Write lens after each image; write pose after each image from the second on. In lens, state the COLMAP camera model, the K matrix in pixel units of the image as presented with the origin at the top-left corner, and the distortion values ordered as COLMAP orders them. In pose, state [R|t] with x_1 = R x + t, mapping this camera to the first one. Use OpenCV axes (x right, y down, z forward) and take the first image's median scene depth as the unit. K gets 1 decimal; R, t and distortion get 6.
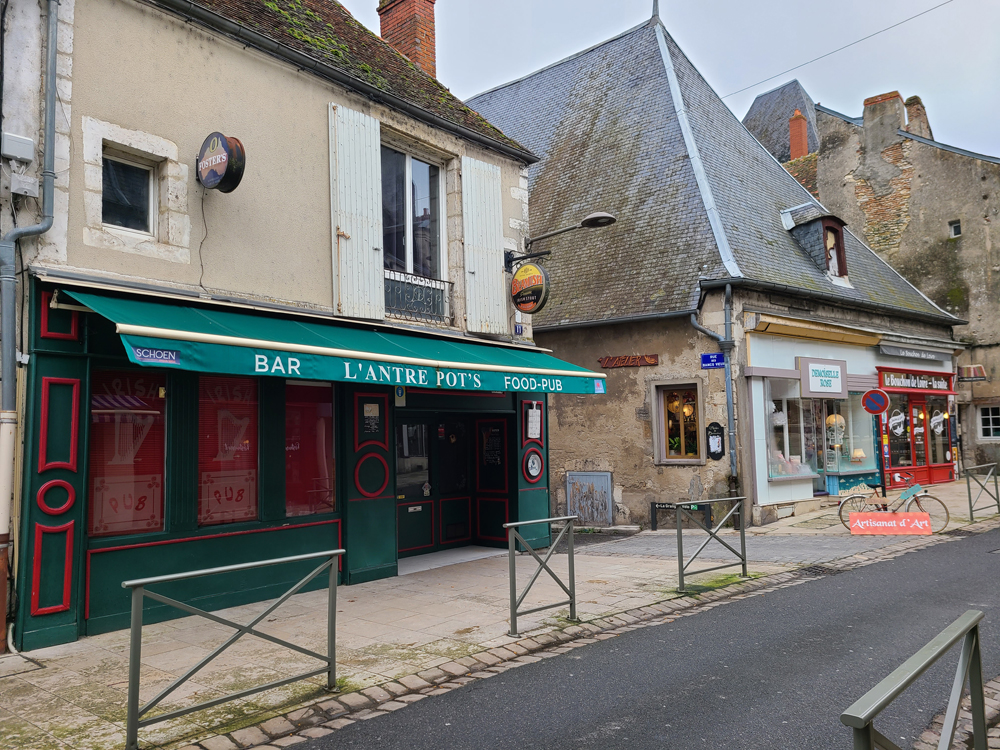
lens RADIAL K [[765.4, 0, 499.0], [0, 765.4, 374.1], [0, 0, 1]] dist [0.065603, -0.029200]
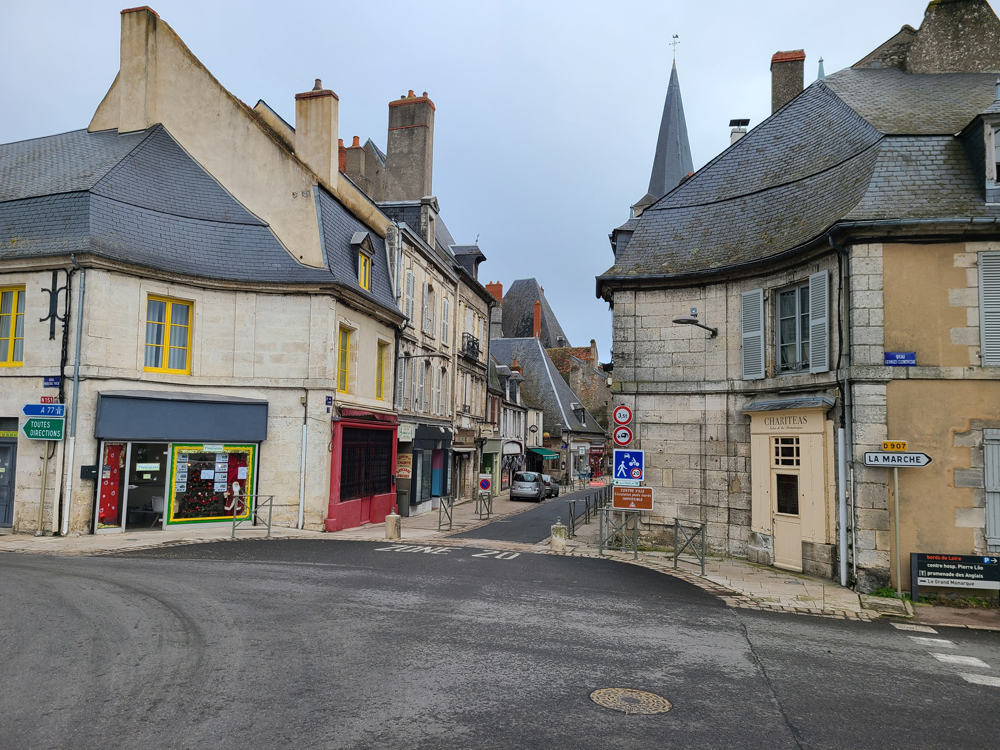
lens RADIAL K [[765.4, 0, 499.3], [0, 765.4, 369.8], [0, 0, 1]] dist [0.065603, -0.029200]
pose [[0.898831, 0.084594, 0.430055, -1.874189], [-0.081039, 0.996356, -0.026613, -0.297062], [-0.430739, -0.010931, 0.902410, -2.648334]]
